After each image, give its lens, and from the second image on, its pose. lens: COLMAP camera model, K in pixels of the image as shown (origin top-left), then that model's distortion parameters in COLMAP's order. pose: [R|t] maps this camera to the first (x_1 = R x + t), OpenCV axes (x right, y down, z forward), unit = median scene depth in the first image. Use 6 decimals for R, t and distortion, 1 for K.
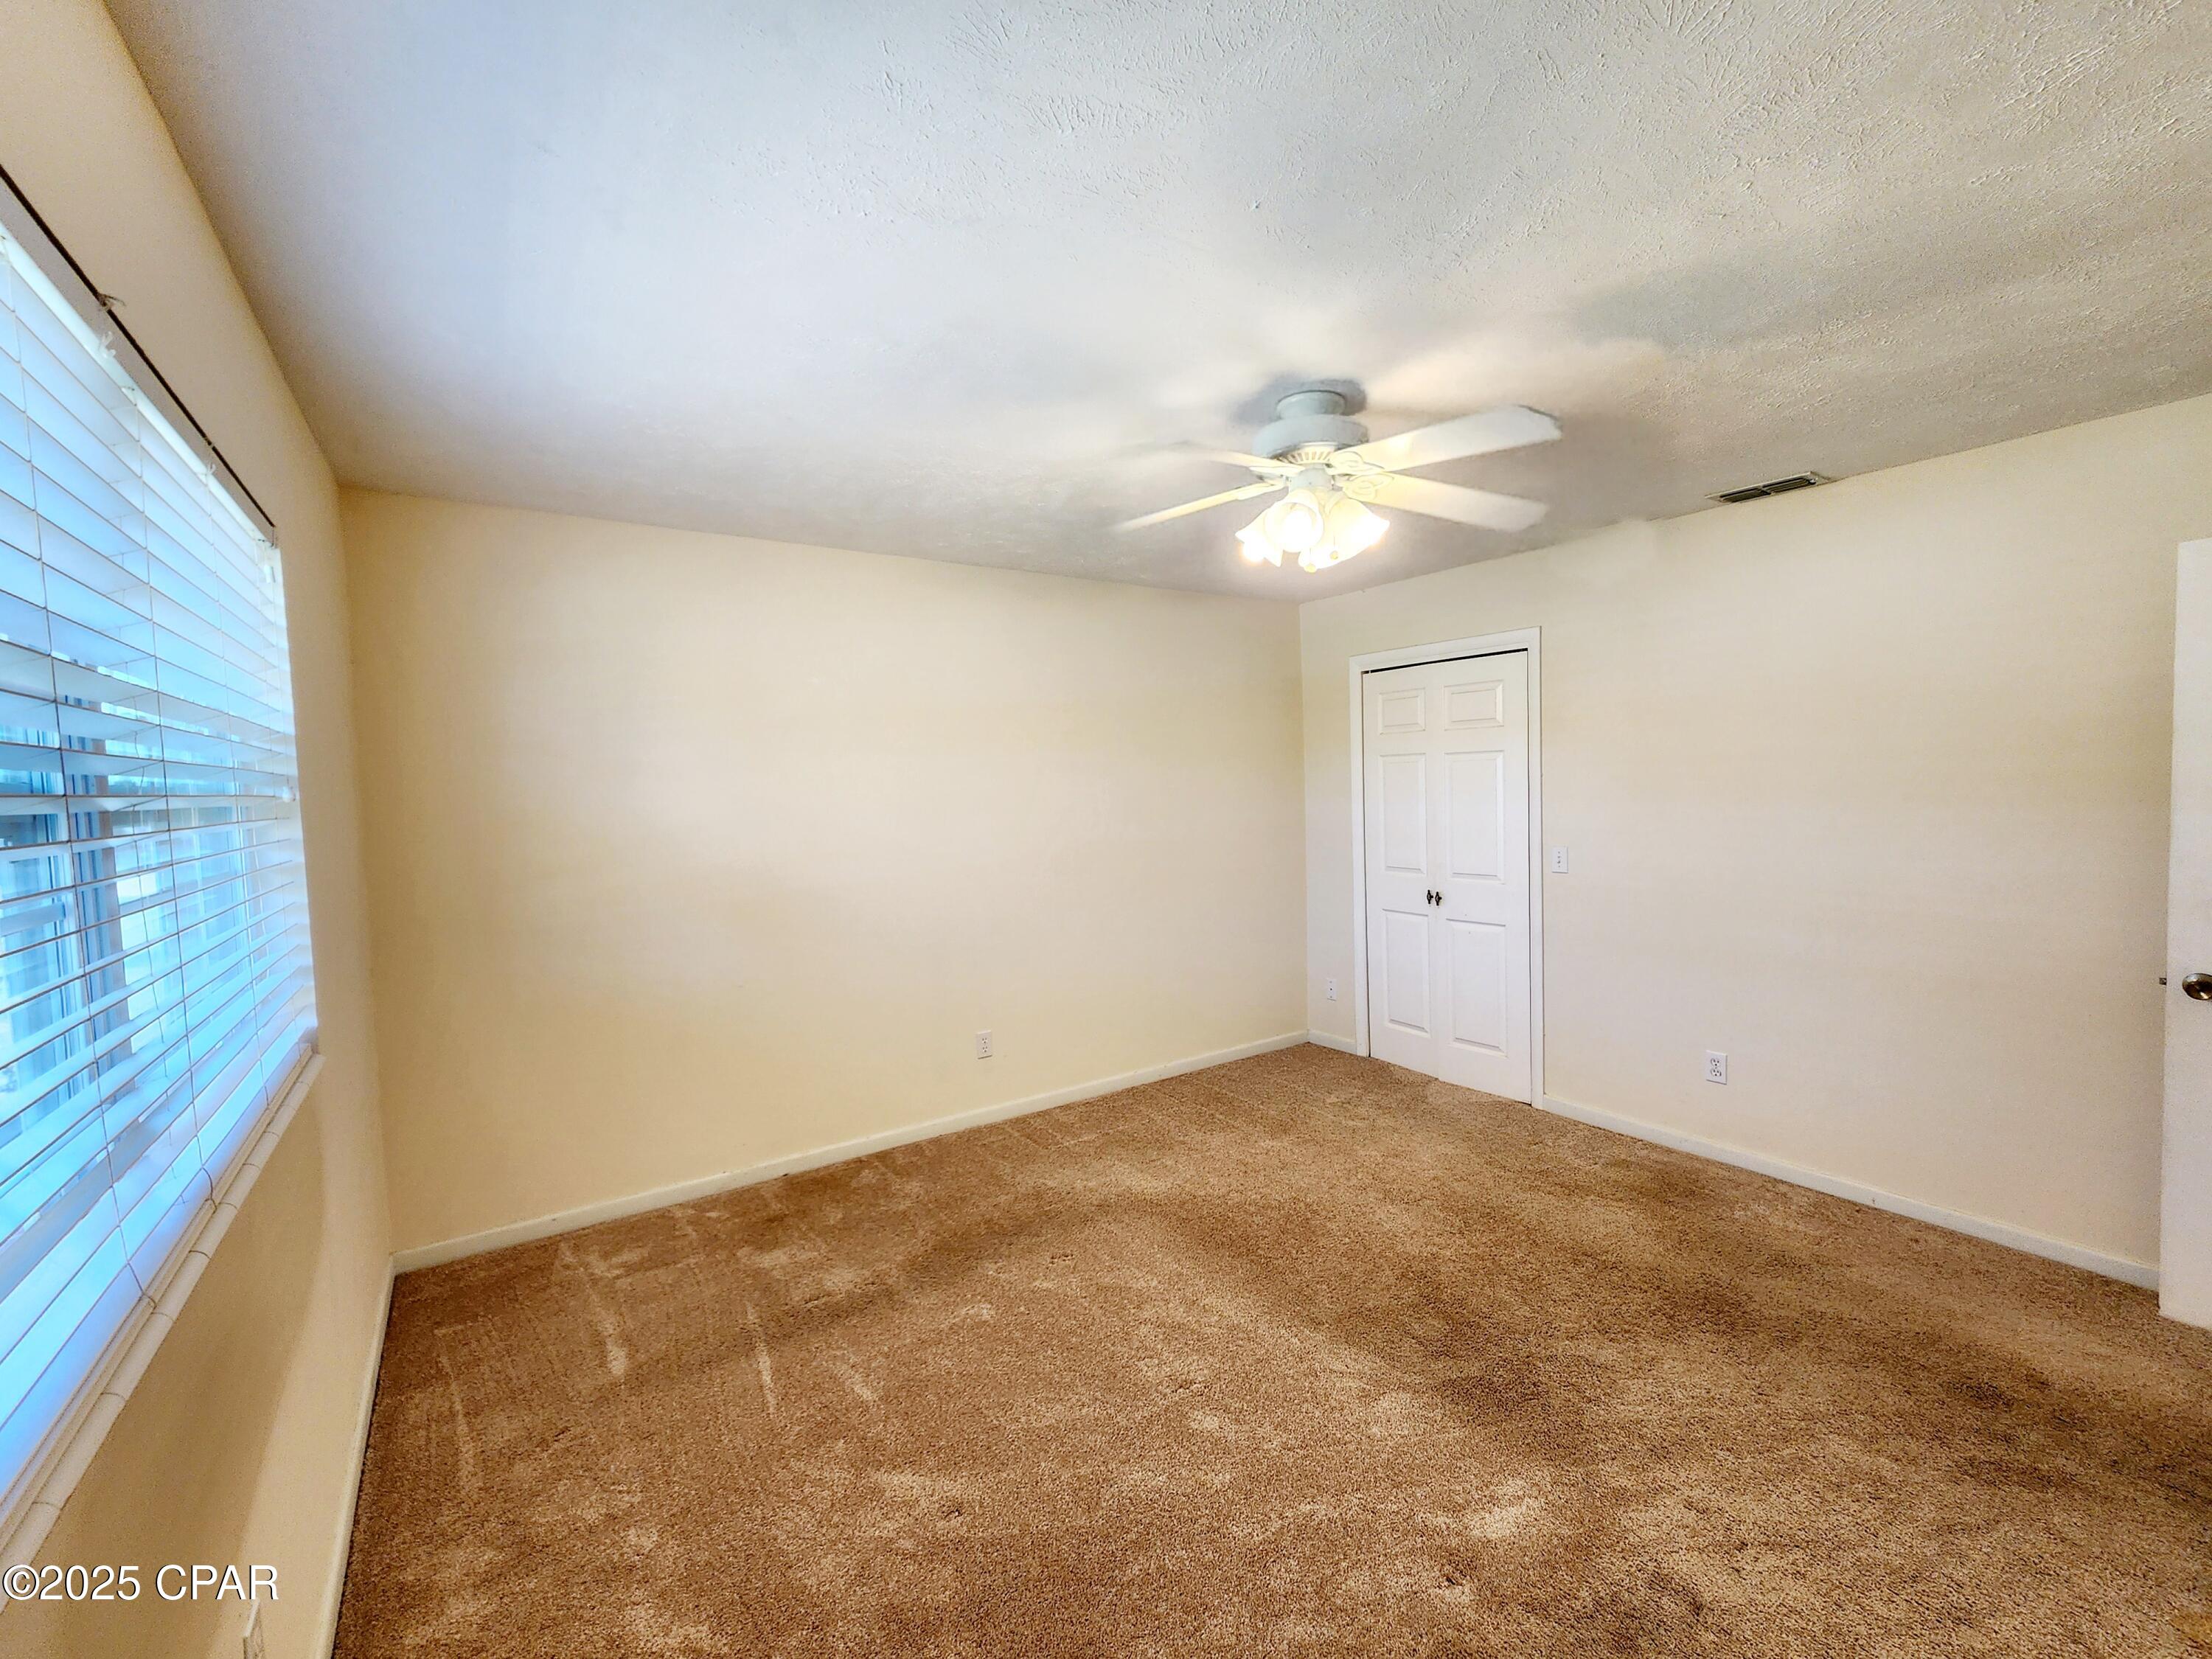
lens RADIAL K [[918.8, 0, 1109.7], [0, 918.8, 831.9], [0, 0, 1]] dist [0.001118, 0.000487]
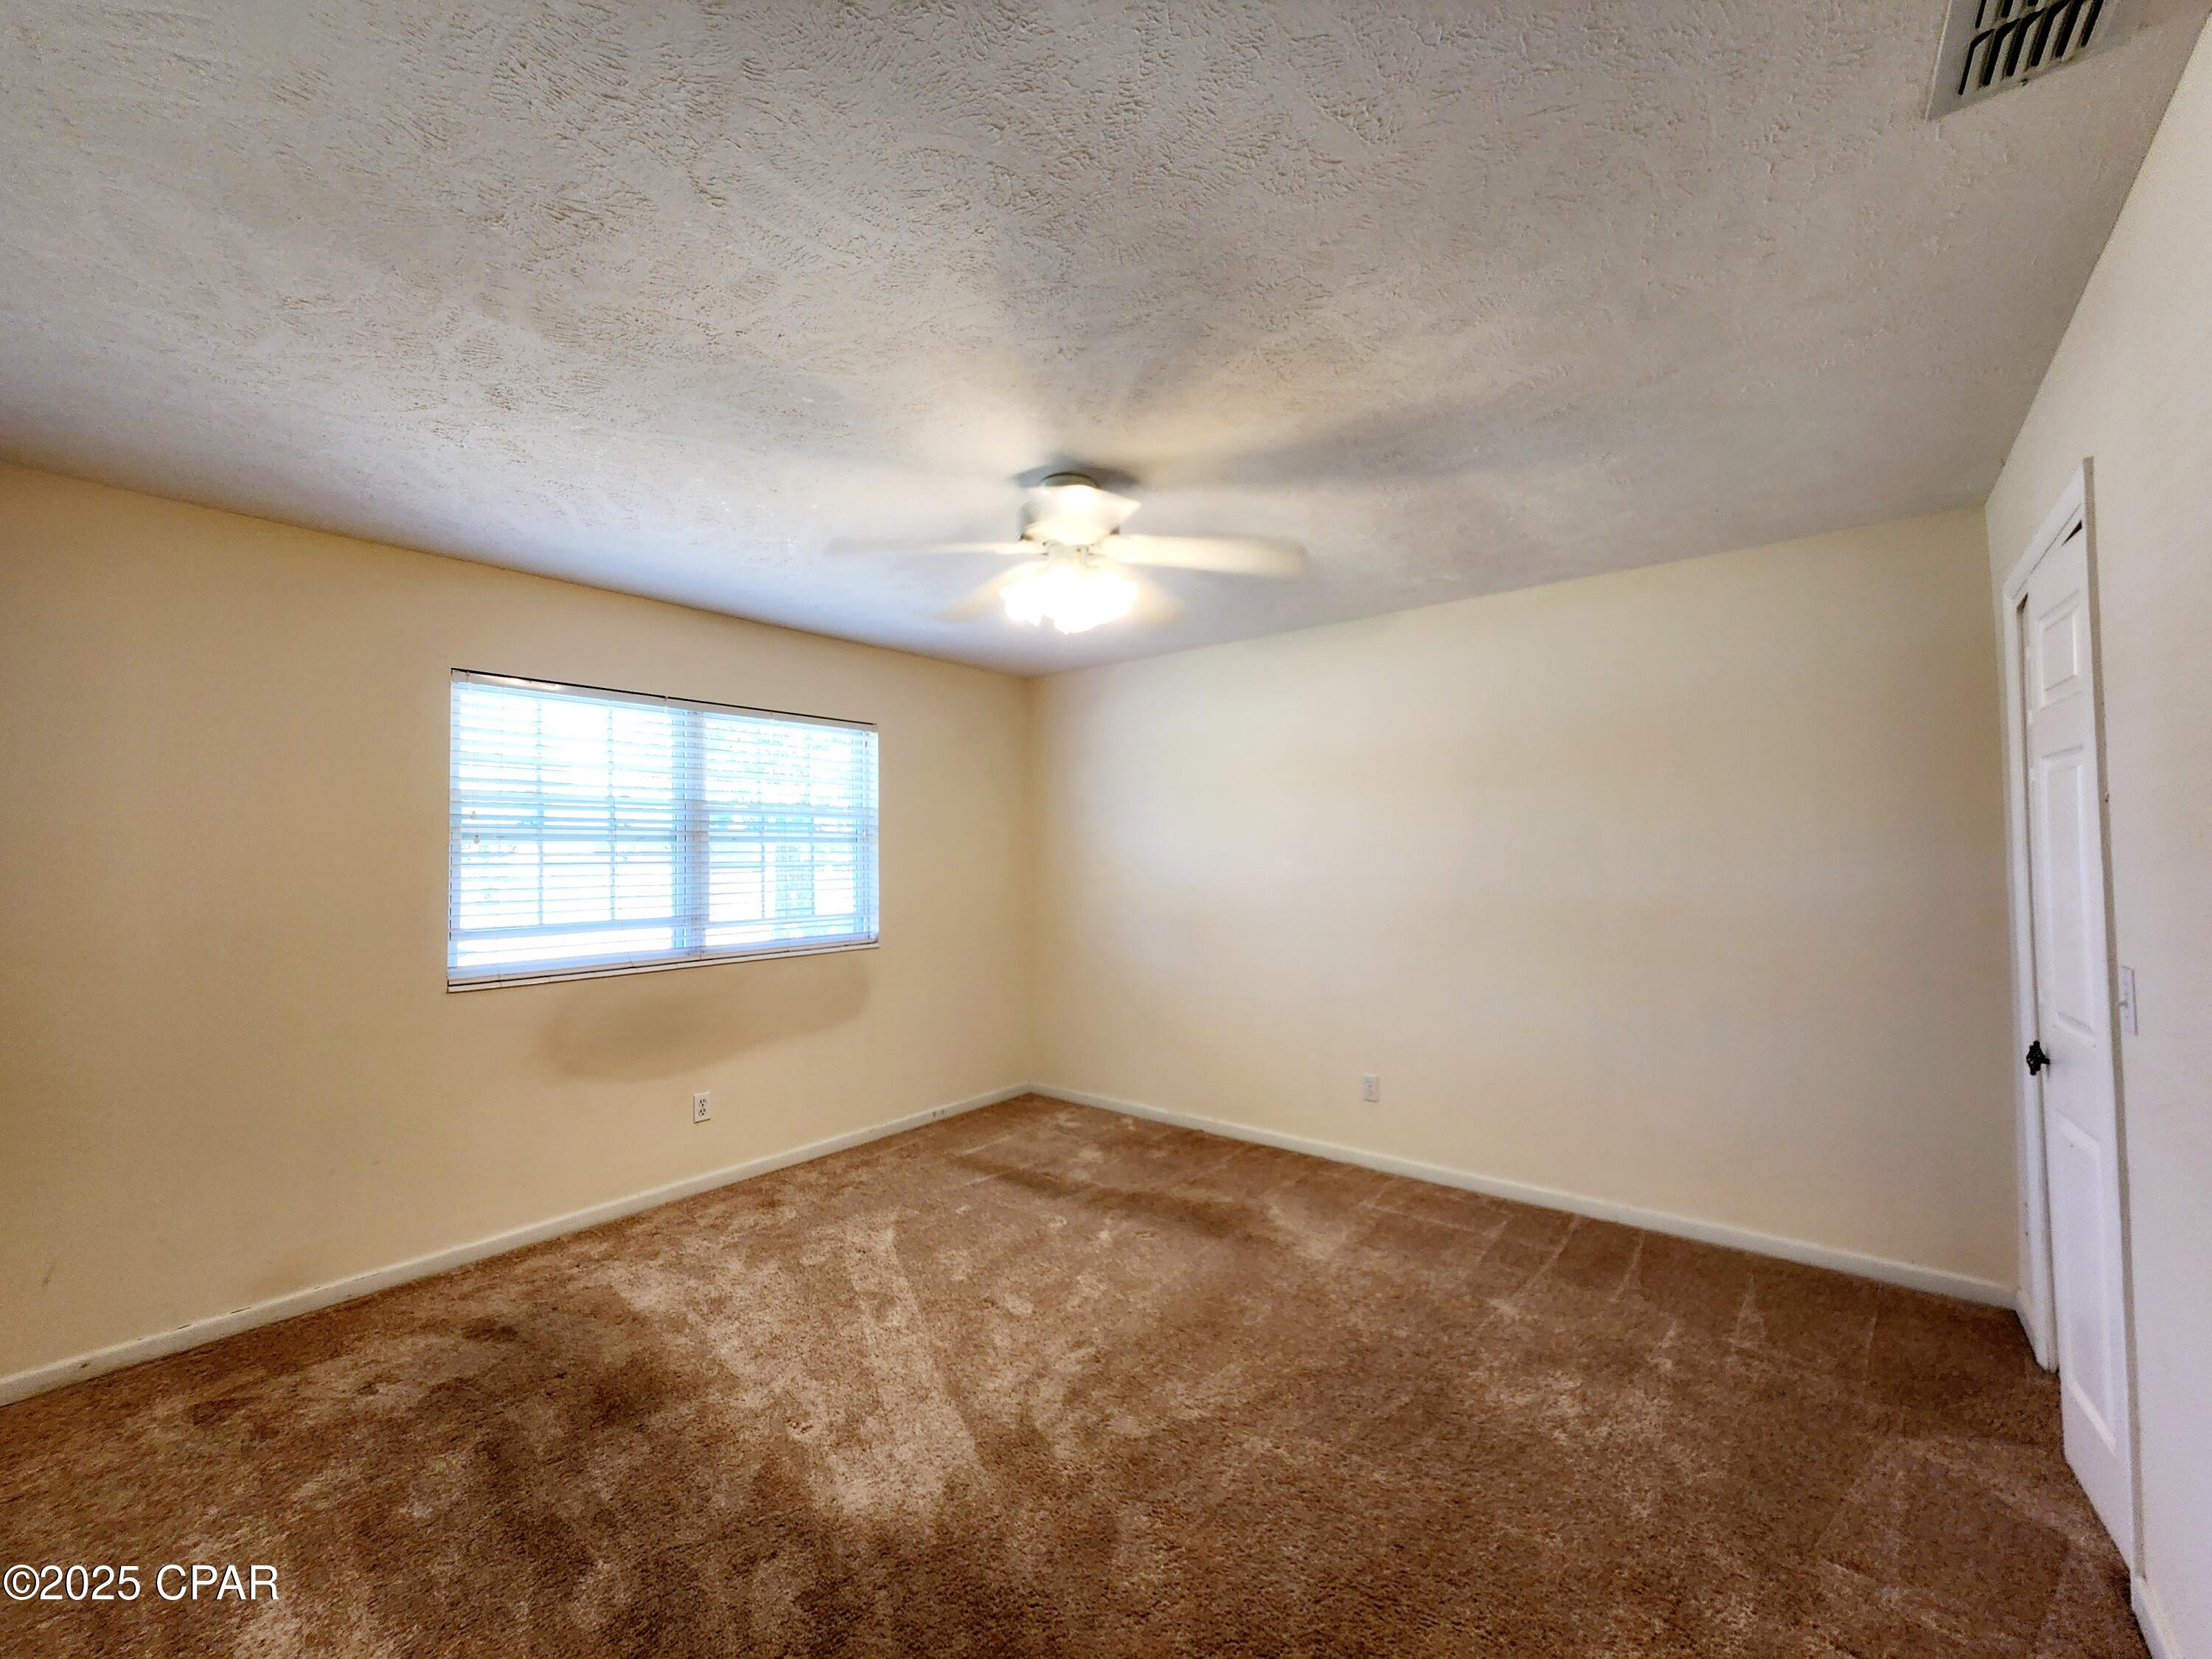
lens RADIAL K [[918.8, 0, 1109.7], [0, 918.8, 831.9], [0, 0, 1]] dist [0.001118, 0.000487]
pose [[0.276512, -0.001168, -0.961010, 1.036982], [-0.048889, 0.998687, -0.015281, -0.023795], [0.959766, 0.051208, 0.276092, 0.603962]]
